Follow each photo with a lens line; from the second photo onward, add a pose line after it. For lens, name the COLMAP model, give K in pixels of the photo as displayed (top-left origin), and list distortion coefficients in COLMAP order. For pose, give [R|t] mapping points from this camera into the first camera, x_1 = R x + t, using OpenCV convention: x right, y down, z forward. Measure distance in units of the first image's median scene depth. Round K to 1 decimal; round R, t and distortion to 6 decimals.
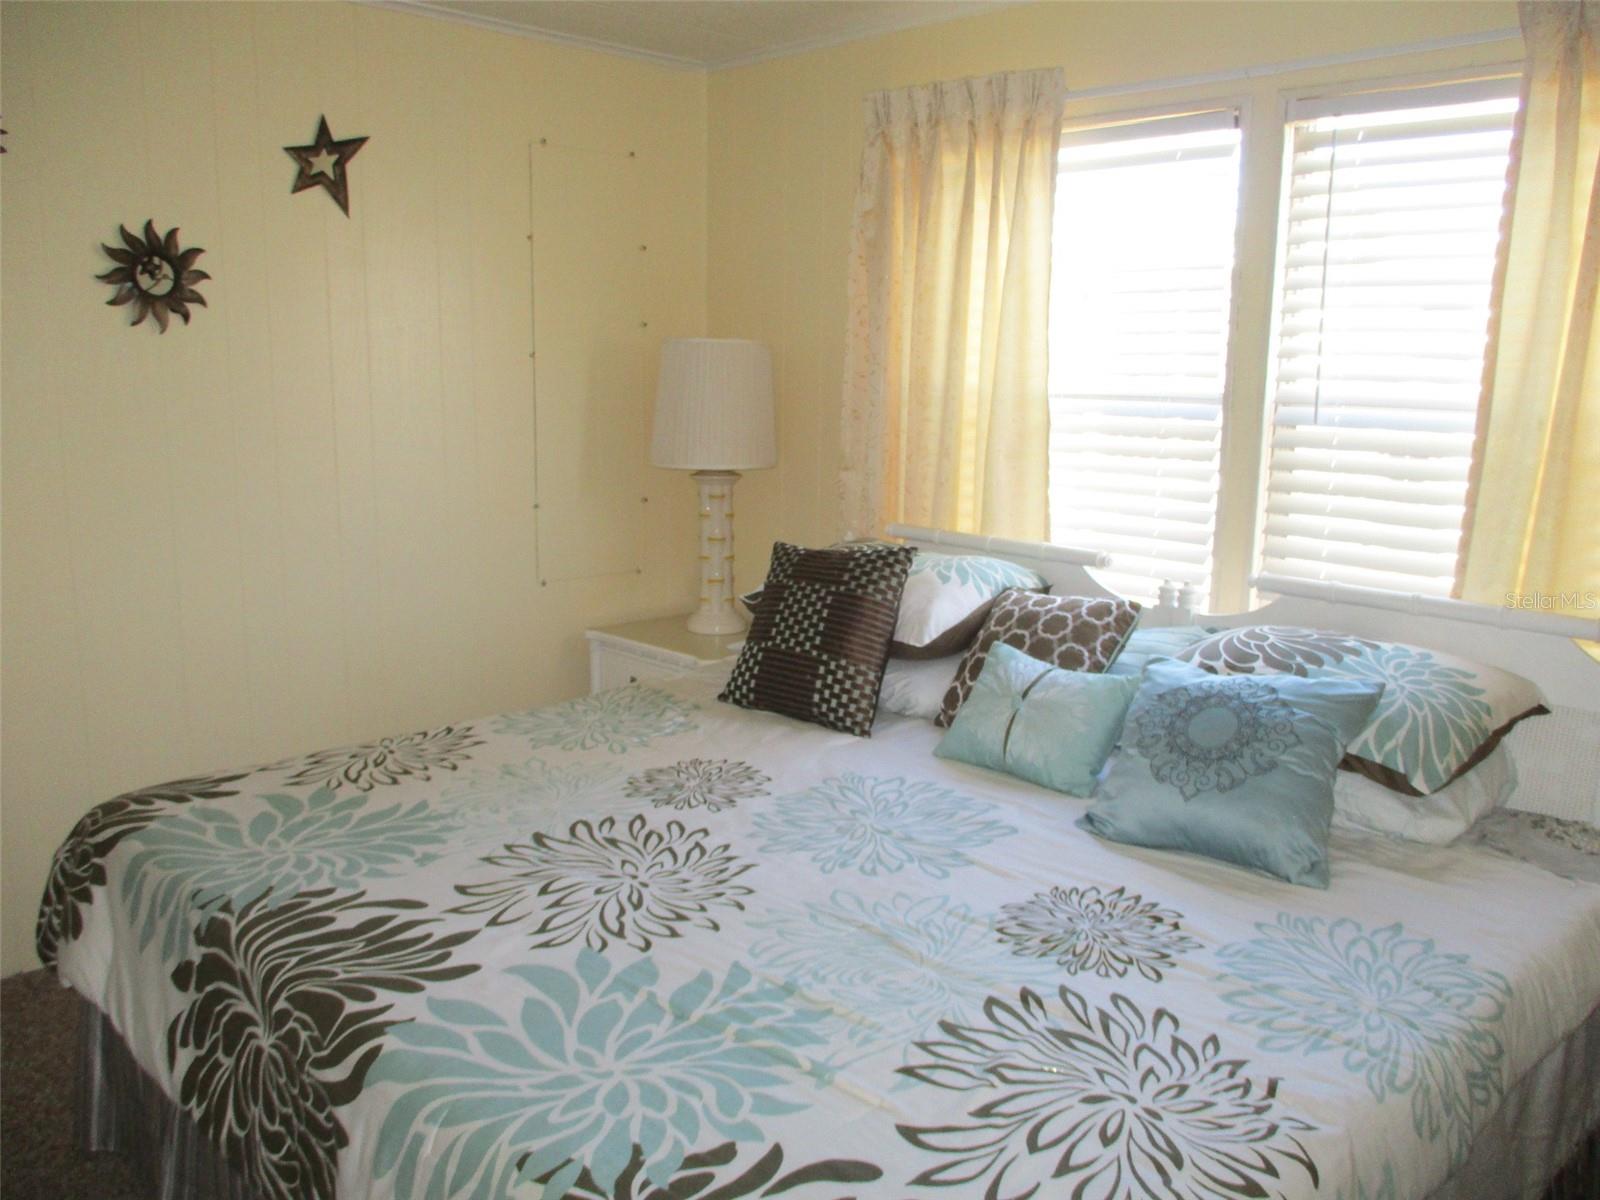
lens RADIAL K [[1314.5, 0, 811.1], [0, 1314.5, 603.4], [0, 0, 1]] dist [-0.029108, 0.007419]
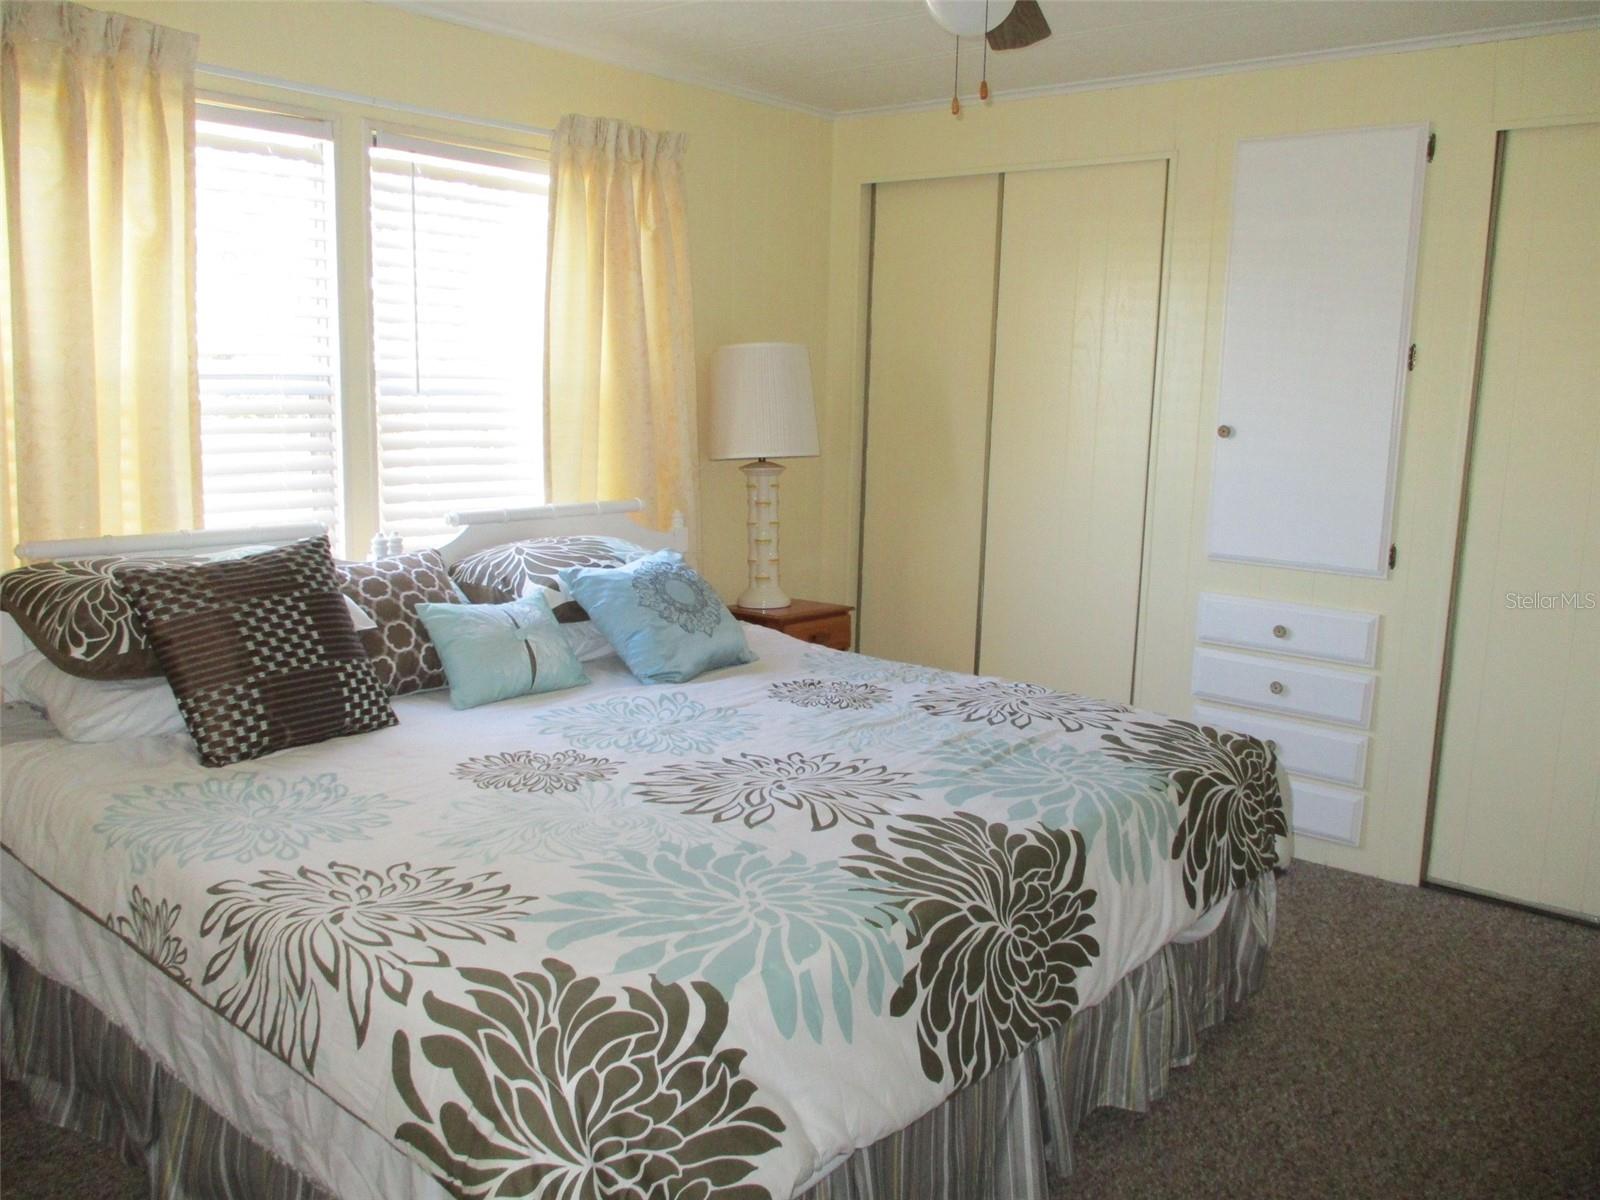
lens RADIAL K [[1314.5, 0, 811.1], [0, 1314.5, 603.4], [0, 0, 1]] dist [-0.029108, 0.007419]
pose [[-0.089952, -0.185021, 0.978609, -1.118691], [0.158686, 0.967377, 0.197484, -0.157669], [-0.983223, 0.173056, -0.057657, 0.883756]]
